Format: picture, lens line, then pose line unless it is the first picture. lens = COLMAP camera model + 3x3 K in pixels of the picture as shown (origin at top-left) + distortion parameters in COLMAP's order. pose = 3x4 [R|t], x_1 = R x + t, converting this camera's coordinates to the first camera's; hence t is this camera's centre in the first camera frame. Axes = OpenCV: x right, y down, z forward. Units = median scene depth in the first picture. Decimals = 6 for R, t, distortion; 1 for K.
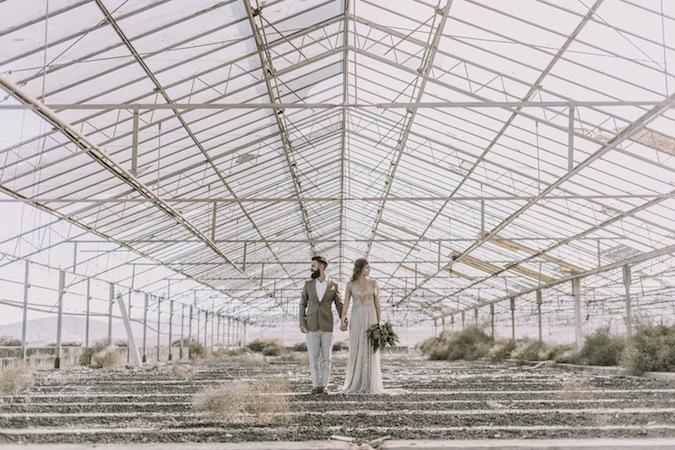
lens RADIAL K [[677.0, 0, 337.5], [0, 677.0, 225.0], [0, 0, 1]] dist [-0.005928, -0.009899]
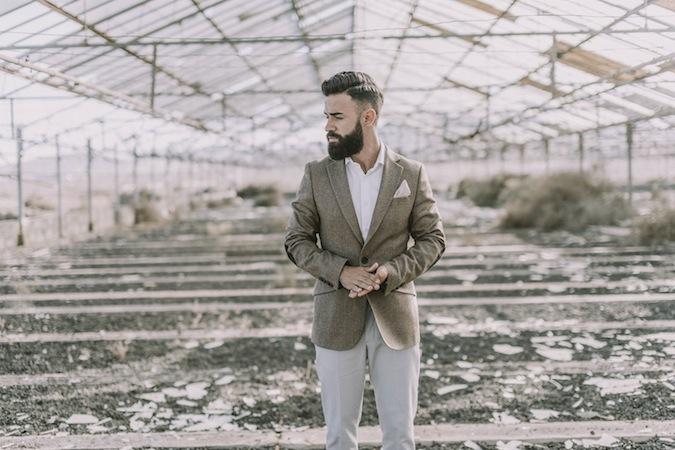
lens RADIAL K [[677.0, 0, 337.5], [0, 677.0, 225.0], [0, 0, 1]] dist [-0.005928, -0.009899]
pose [[0.999698, -0.013874, -0.020291, -0.000048], [0.018405, 0.969649, 0.243807, 0.047237], [0.016292, -0.244107, 0.969612, 0.427138]]
